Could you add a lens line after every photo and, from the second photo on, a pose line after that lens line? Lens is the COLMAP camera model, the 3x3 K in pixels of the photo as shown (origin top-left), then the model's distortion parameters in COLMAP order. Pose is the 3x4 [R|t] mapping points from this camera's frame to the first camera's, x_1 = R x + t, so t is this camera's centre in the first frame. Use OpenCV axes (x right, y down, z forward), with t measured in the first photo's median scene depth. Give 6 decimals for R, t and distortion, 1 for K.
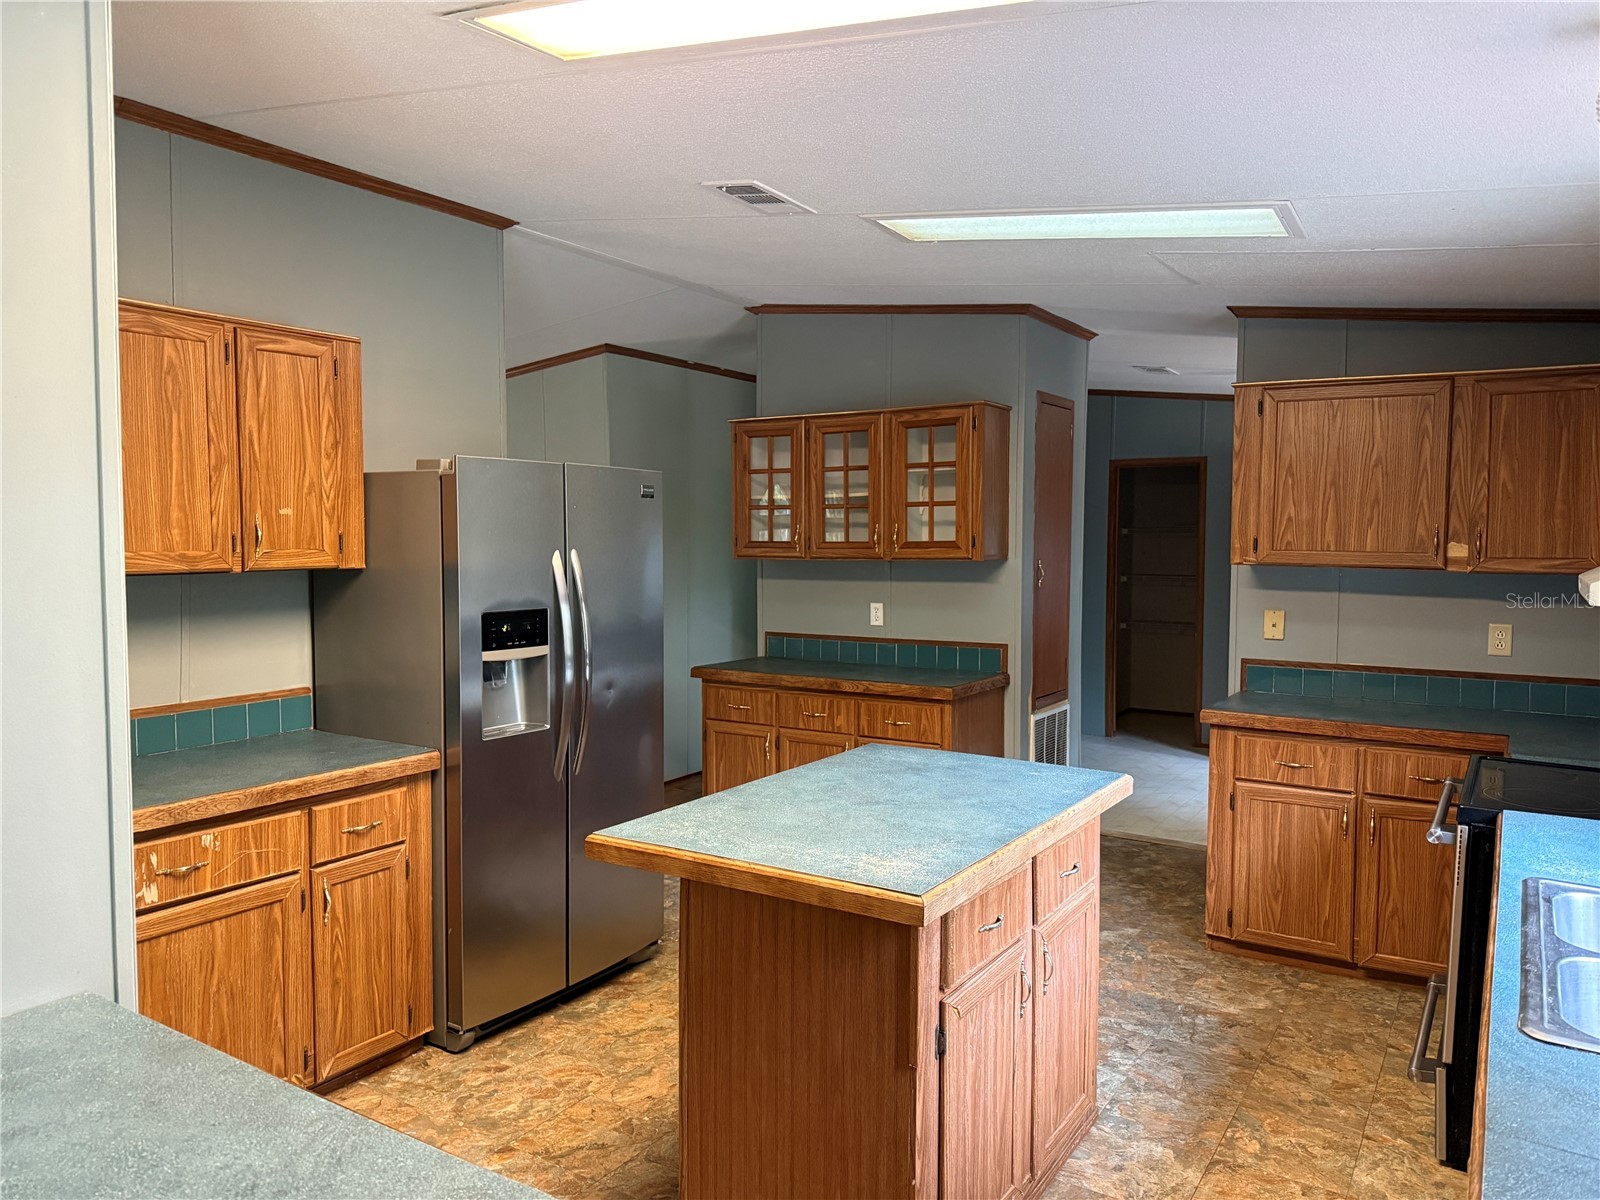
lens RADIAL K [[1108.0, 0, 800.0], [0, 1108.0, 596.5], [0, 0, 1]] dist [0.046435, -0.058587]
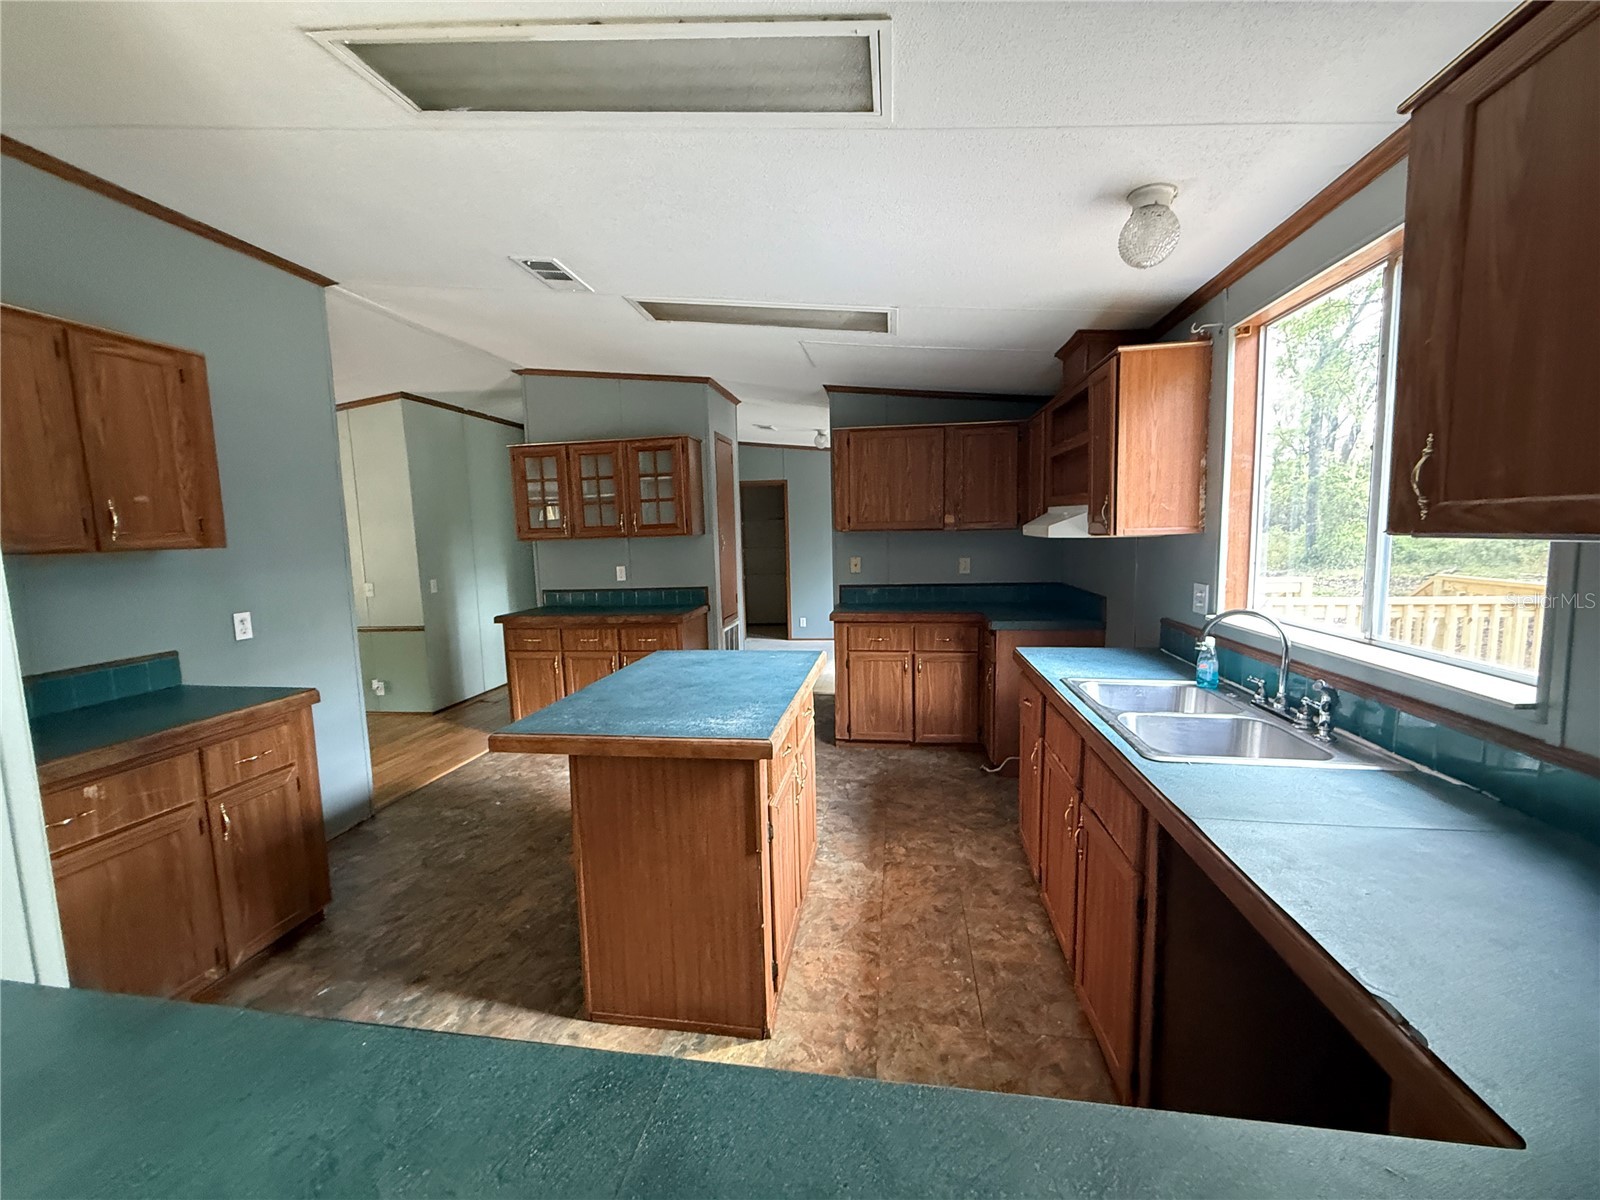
lens RADIAL K [[631.7, 0, 784.5], [0, 631.7, 600.5], [0, 0, 1]] dist [-0.000201, 0.000882]
pose [[0.918841, -0.069031, 0.388544, -0.098049], [0.050551, 0.997059, 0.057599, 0.021115], [-0.391378, -0.033283, 0.919628, 0.121989]]
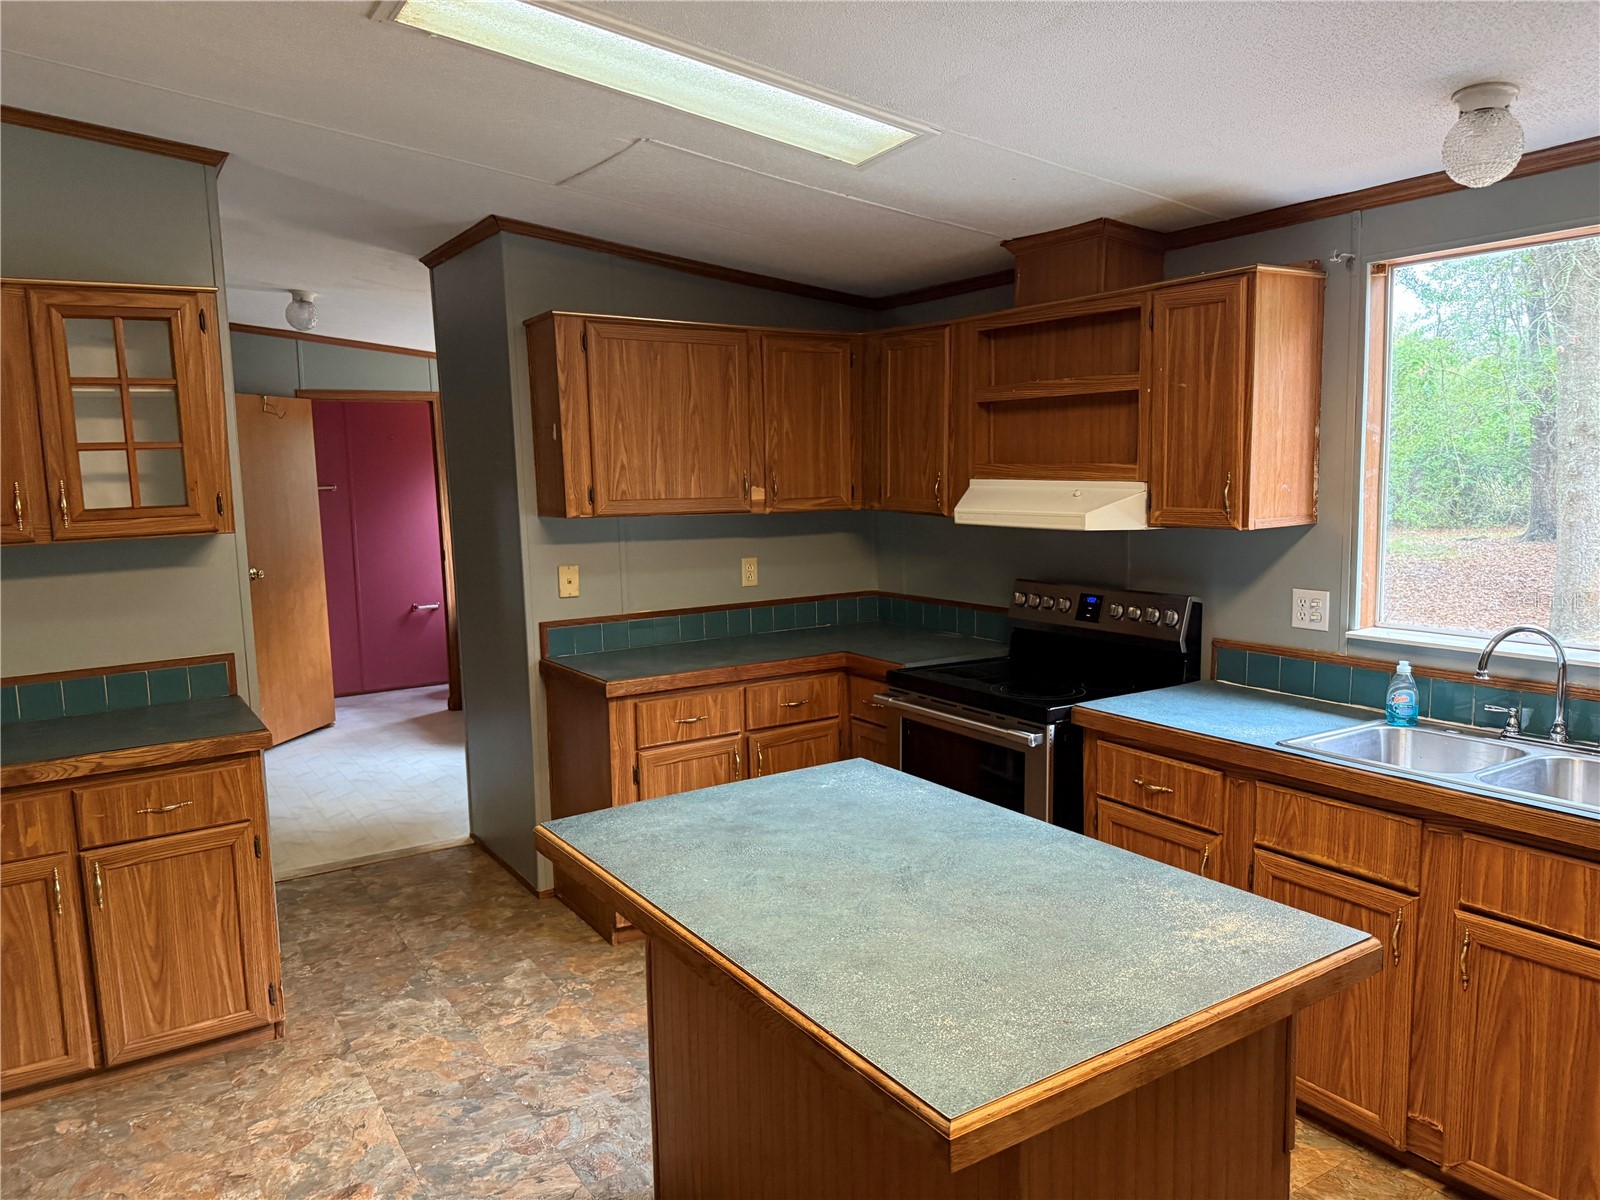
lens RADIAL K [[1108.0, 0, 759.9], [0, 1108.0, 598.1], [0, 0, 1]] dist [0.046435, -0.058587]
pose [[0.406176, -0.116956, 0.906279, -0.413169], [0.075629, 0.992675, 0.094211, -0.042857], [-0.910660, 0.030275, 0.412046, 0.570596]]
